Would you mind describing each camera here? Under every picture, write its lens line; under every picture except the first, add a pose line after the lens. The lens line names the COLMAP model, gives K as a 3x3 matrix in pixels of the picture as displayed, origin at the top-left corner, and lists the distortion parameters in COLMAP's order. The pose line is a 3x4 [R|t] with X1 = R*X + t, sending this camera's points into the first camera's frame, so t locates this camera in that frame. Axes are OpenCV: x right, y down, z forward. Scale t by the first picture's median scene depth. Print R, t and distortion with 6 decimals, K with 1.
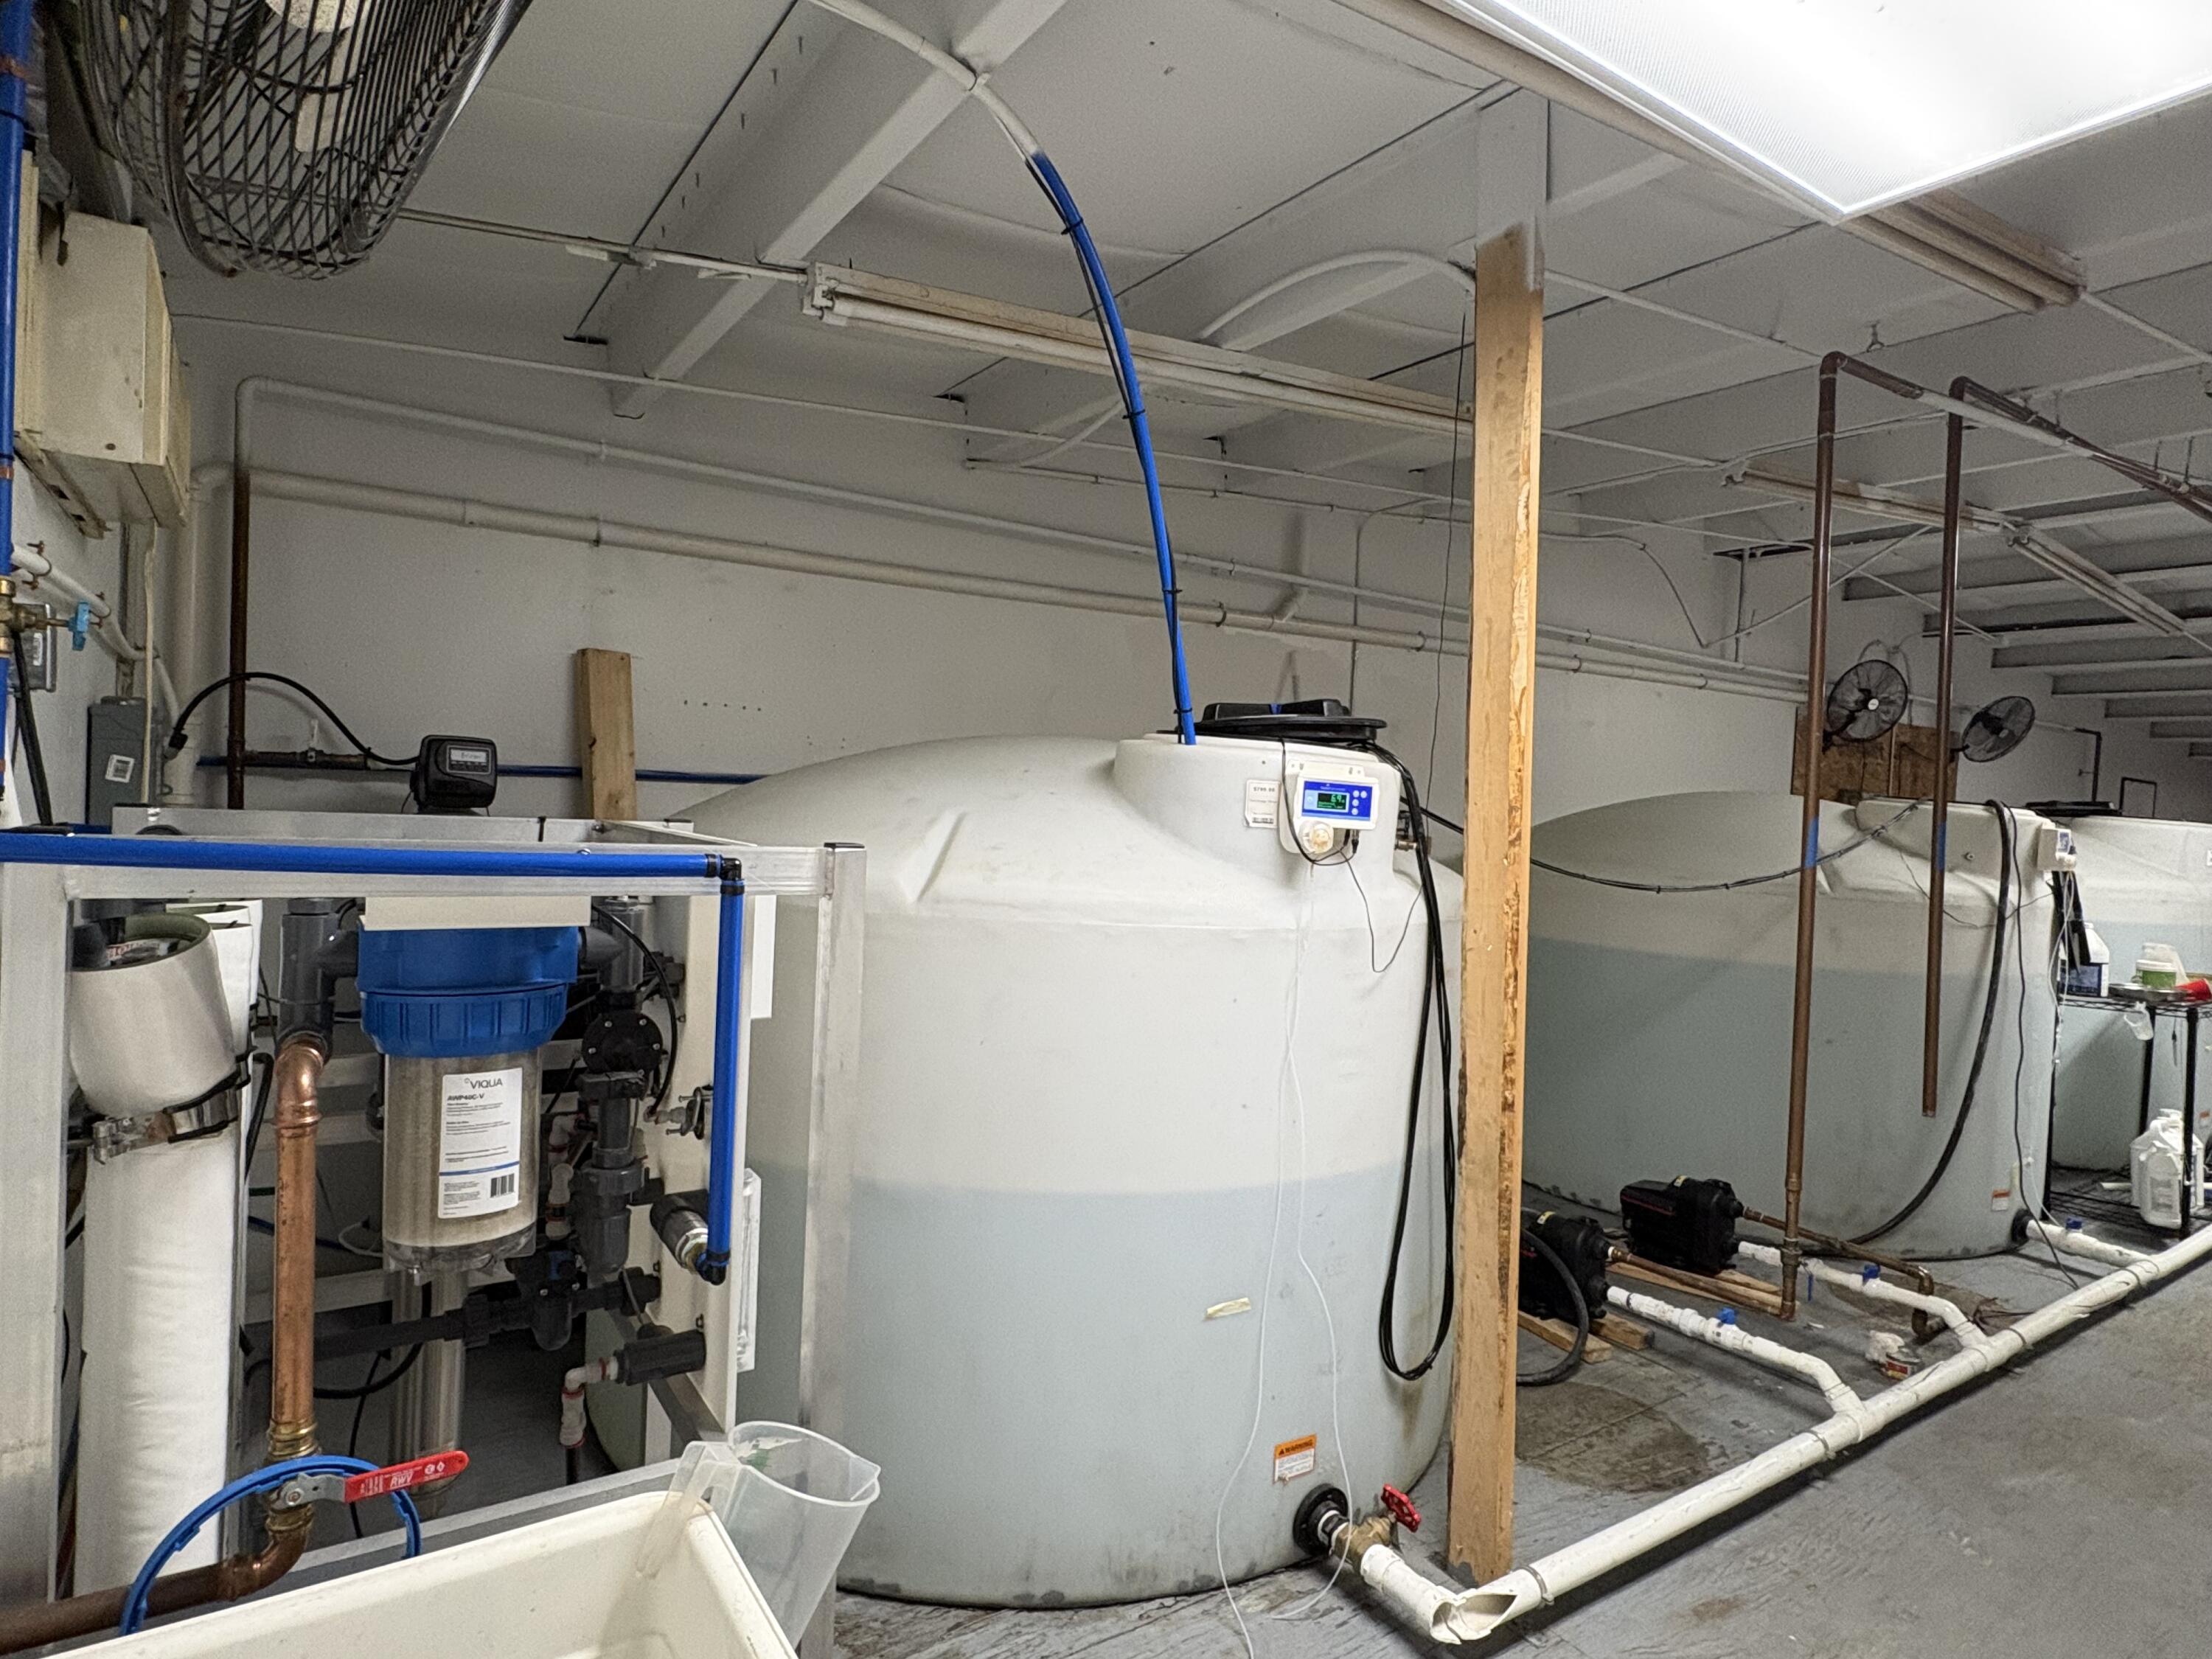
lens RADIAL K [[1220.5, 0, 1097.3], [0, 1220.5, 823.5], [0, 0, 1]] dist [0.004206, -0.000831]
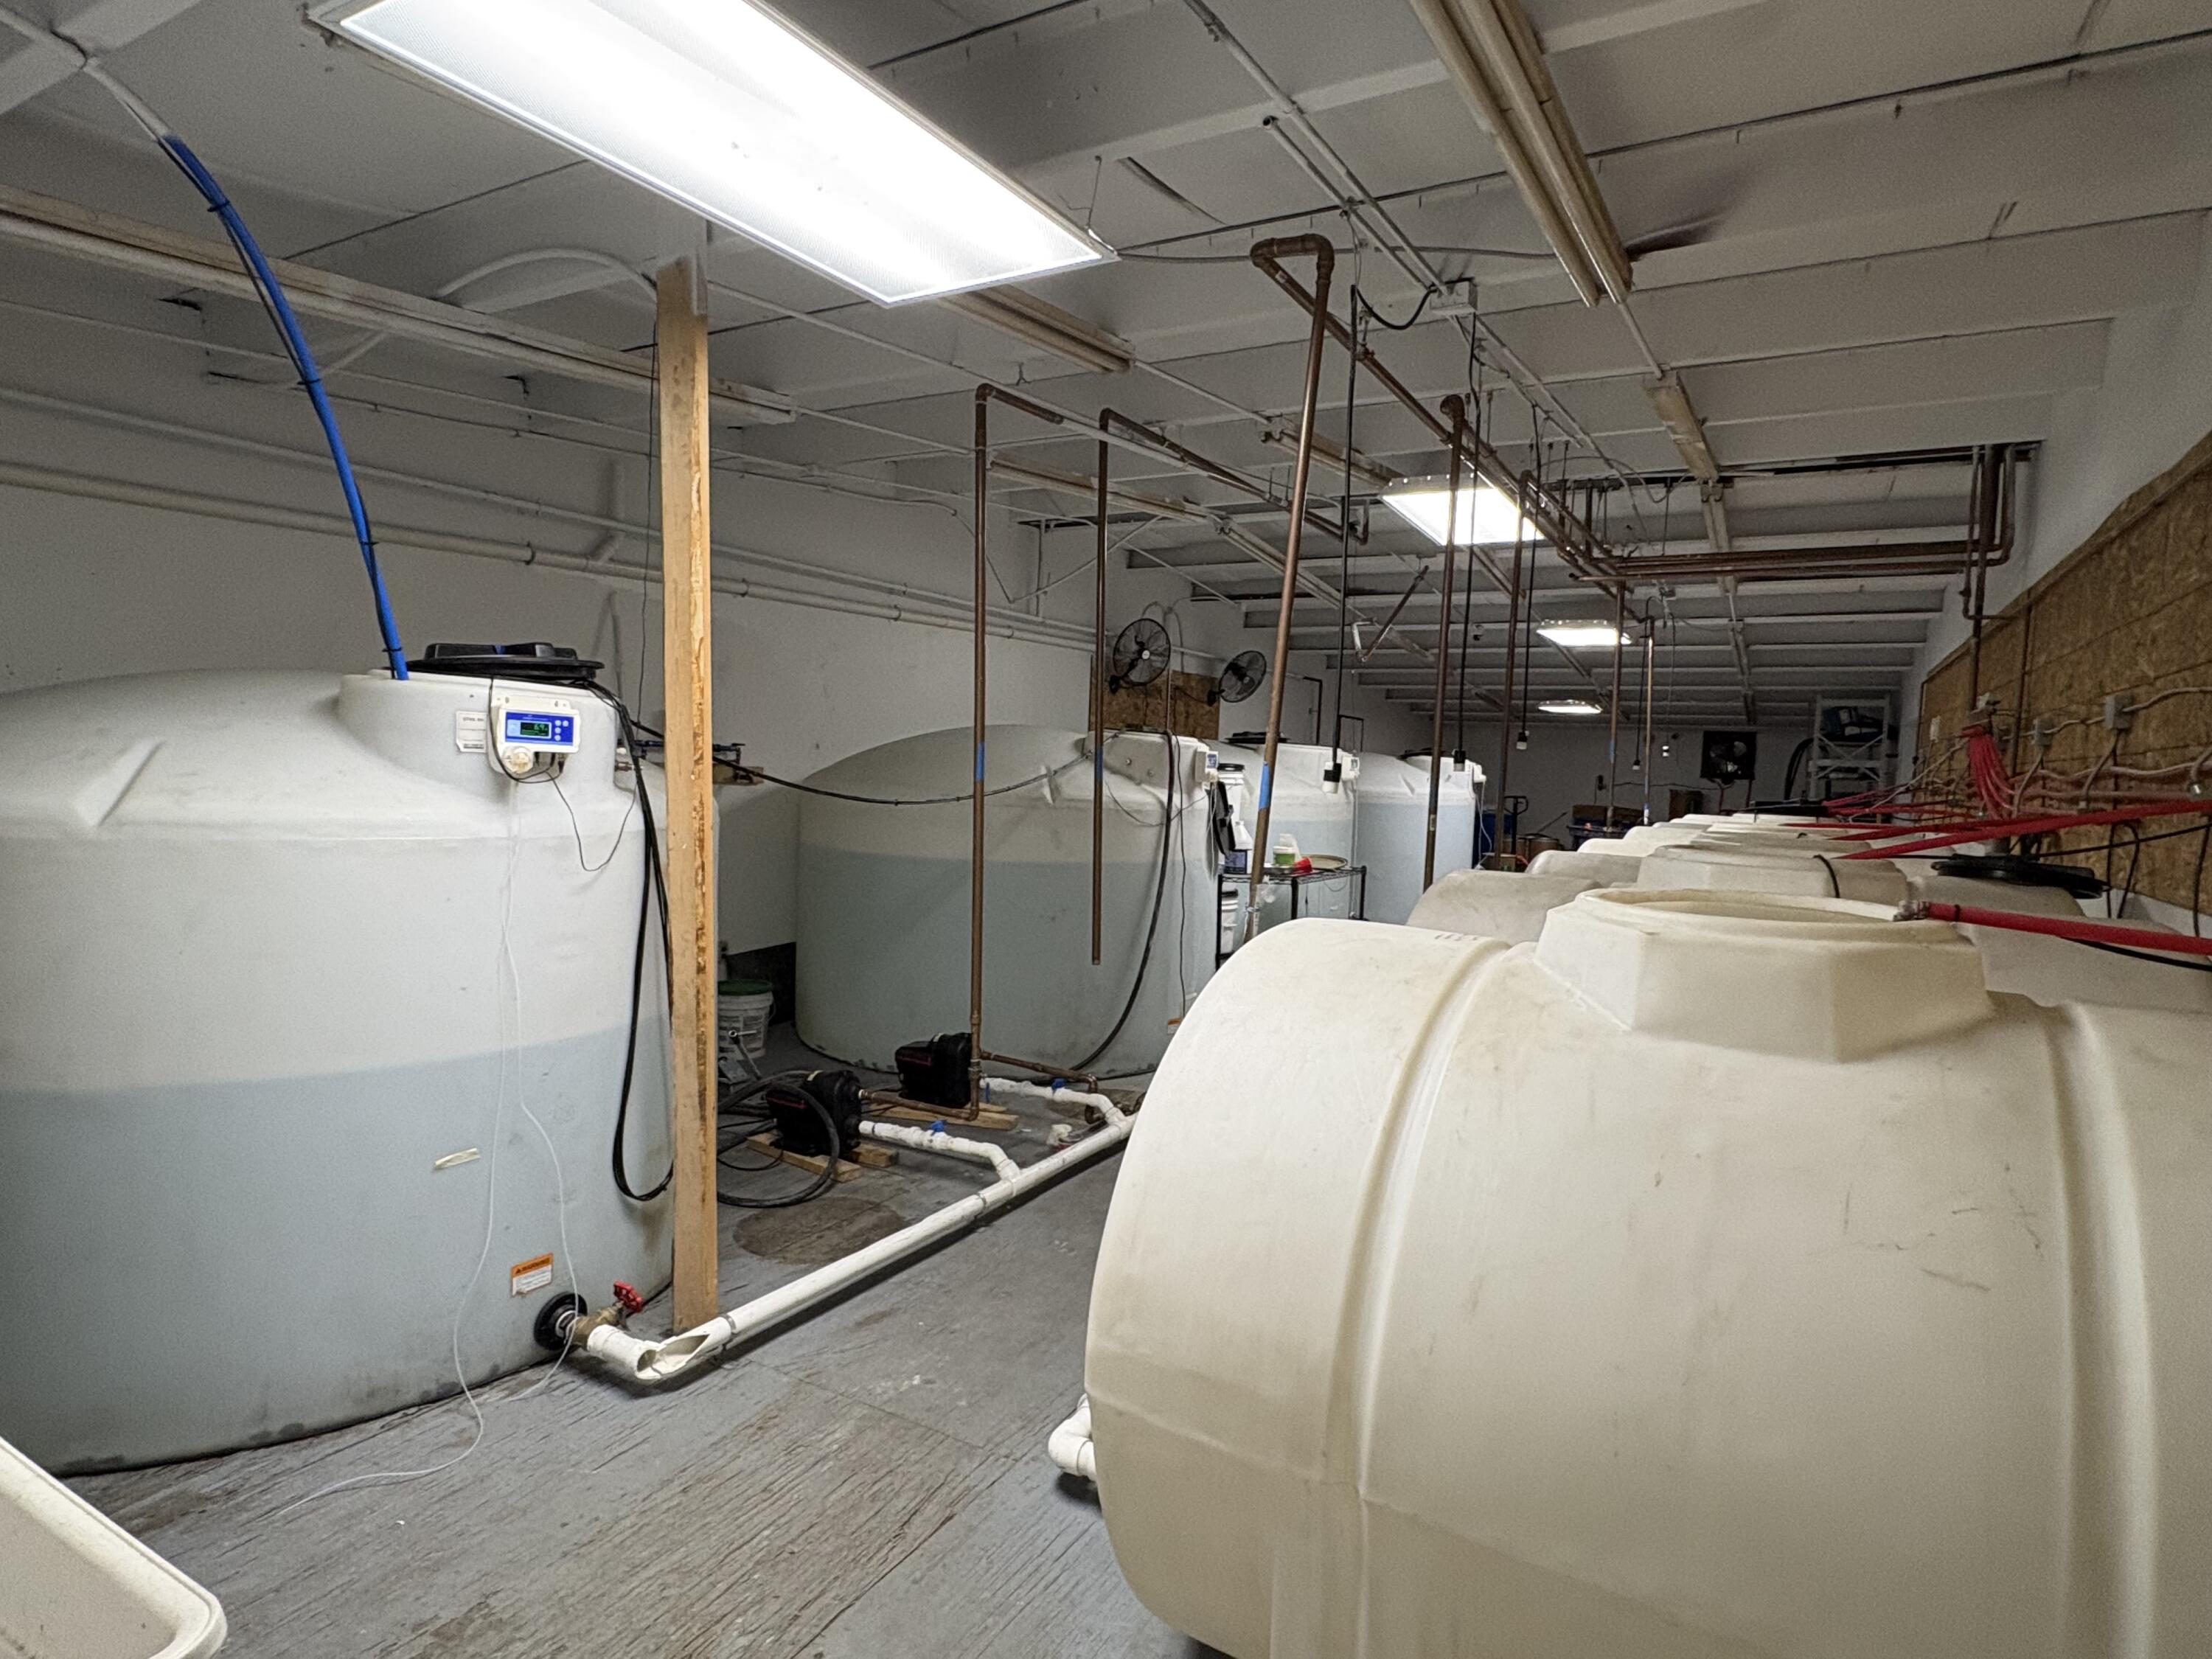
lens RADIAL K [[1220.5, 0, 1102.1], [0, 1220.5, 834.6], [0, 0, 1]] dist [0.004206, -0.000831]
pose [[0.898725, -0.042848, 0.436414, 0.111290], [0.017149, 0.997888, 0.062660, 0.012987], [-0.438177, -0.048830, 0.897561, -0.216965]]
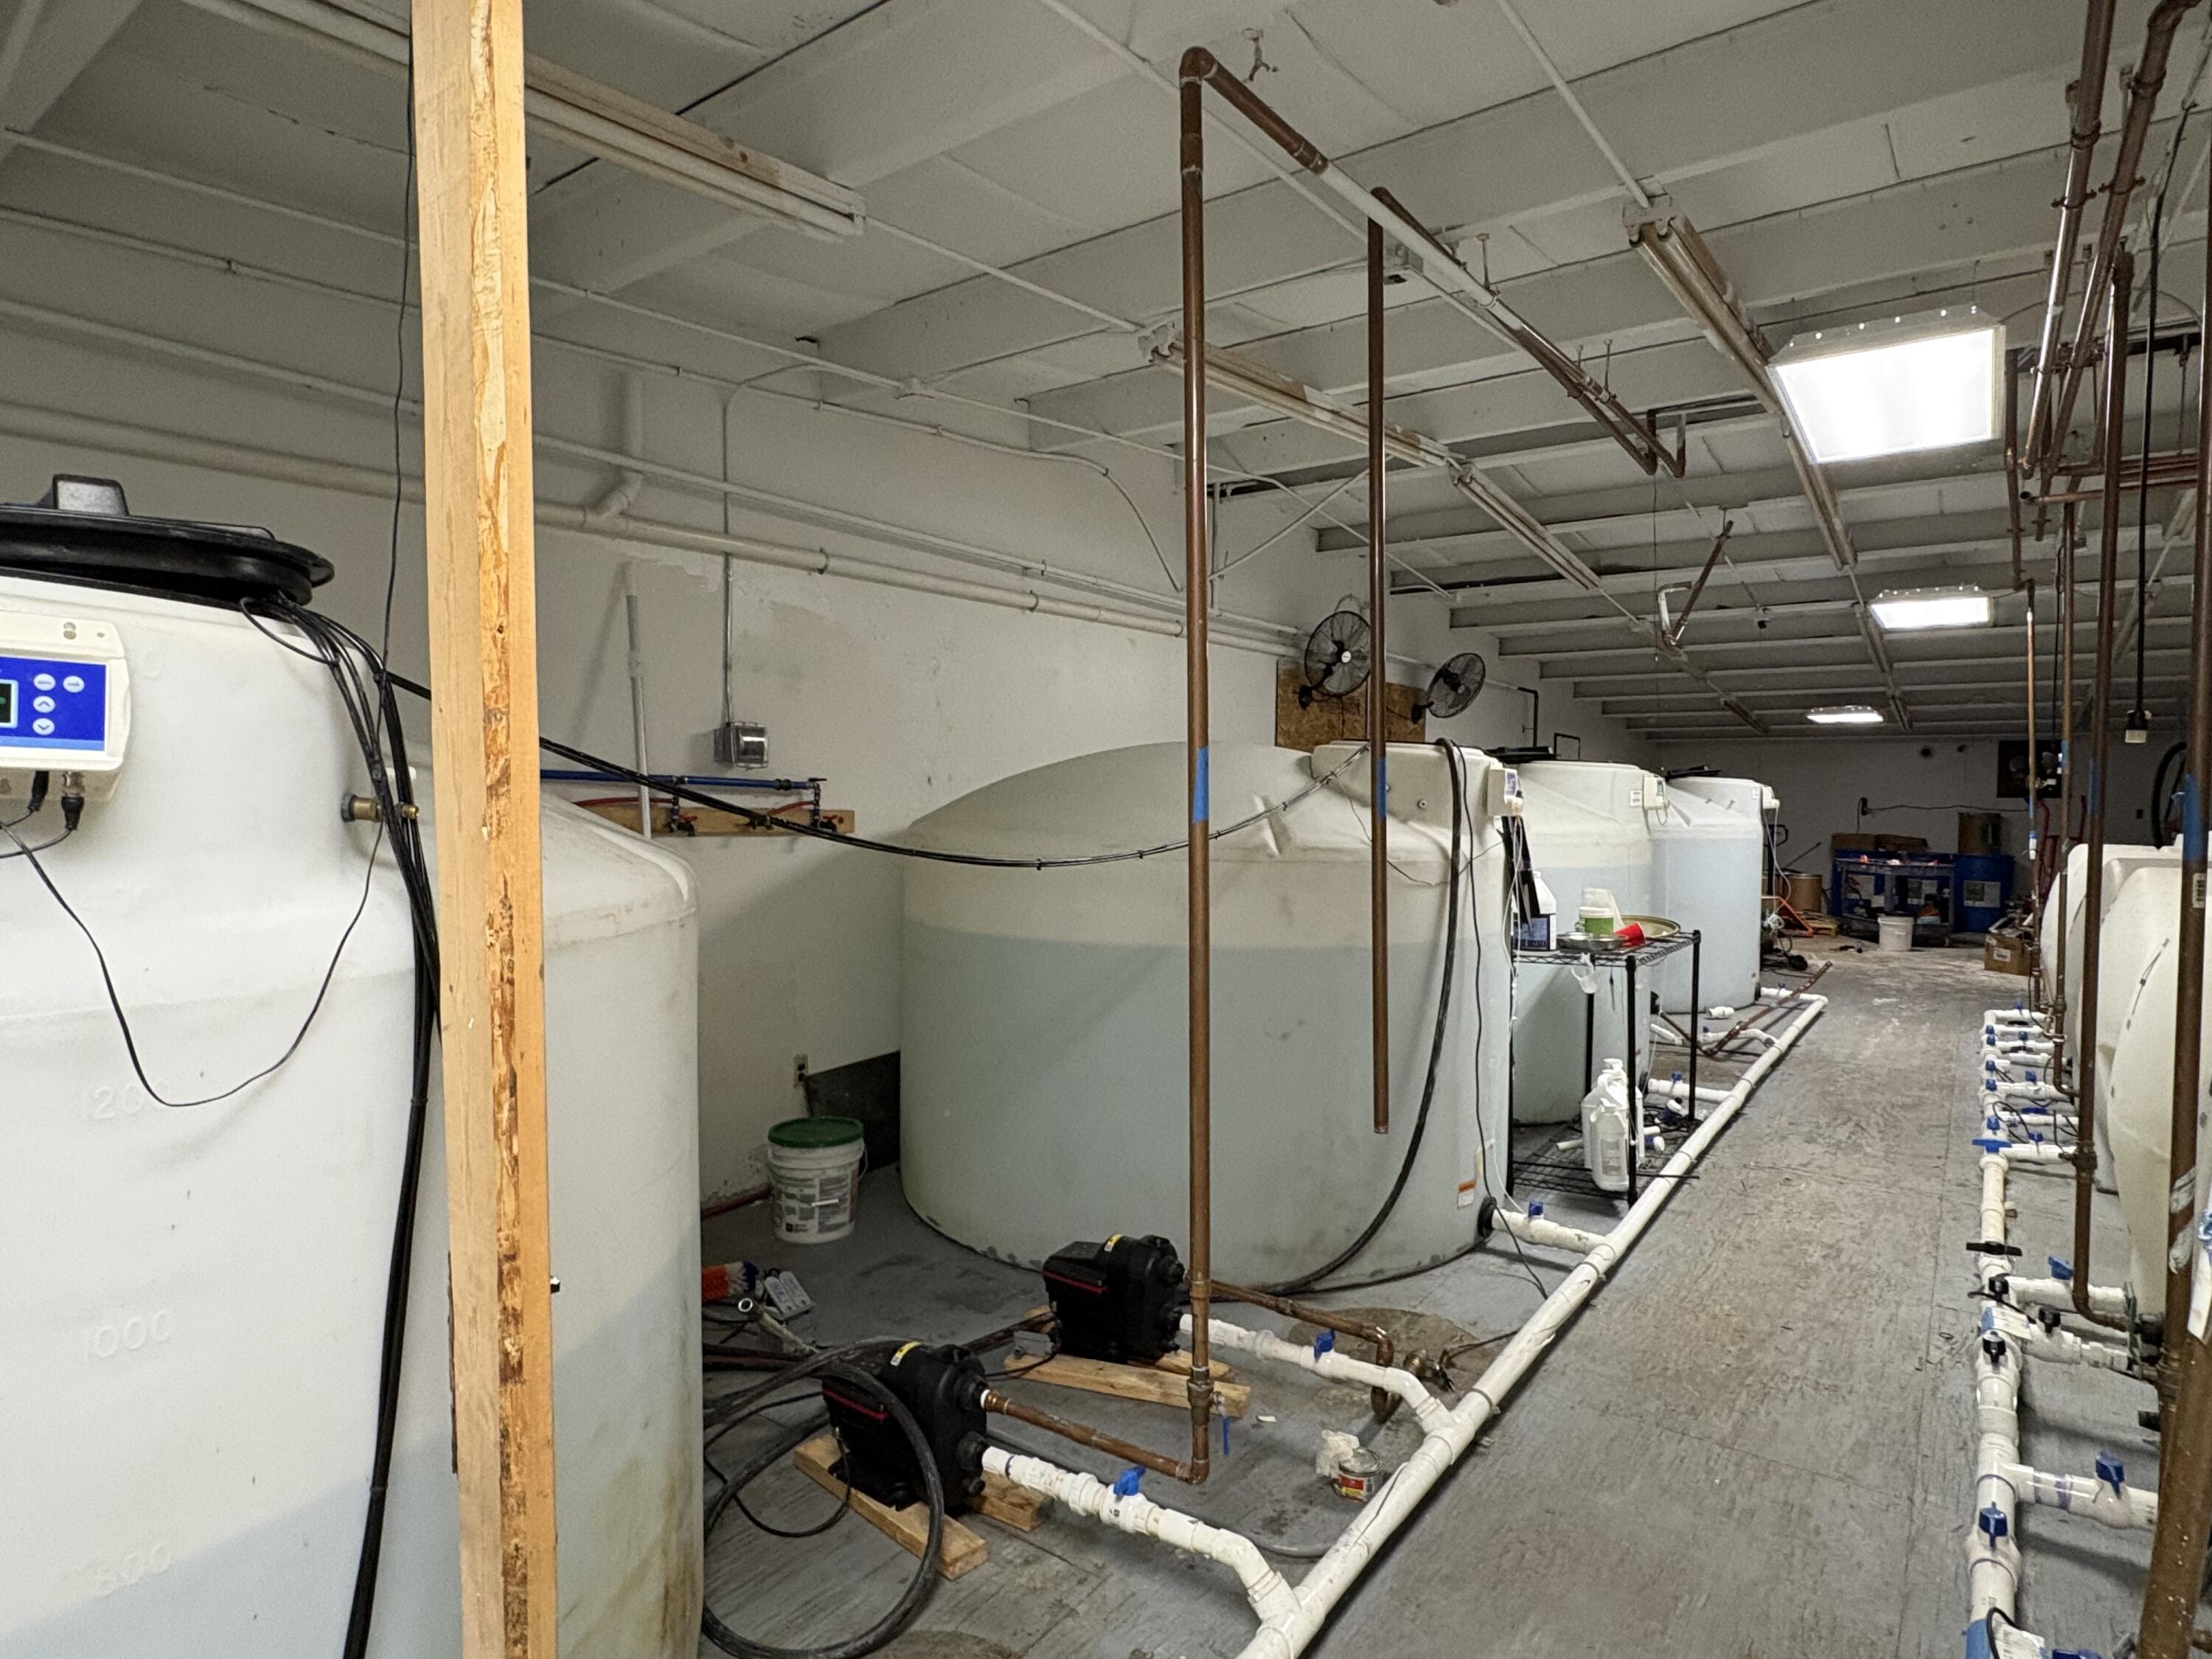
lens RADIAL K [[1220.5, 0, 1106.1], [0, 1220.5, 824.8], [0, 0, 1]] dist [0.004206, -0.000831]
pose [[0.939818, -0.046632, 0.338479, 0.273115], [0.042609, 0.998905, 0.019311, 0.020206], [-0.339009, -0.003727, 0.940776, 0.341807]]
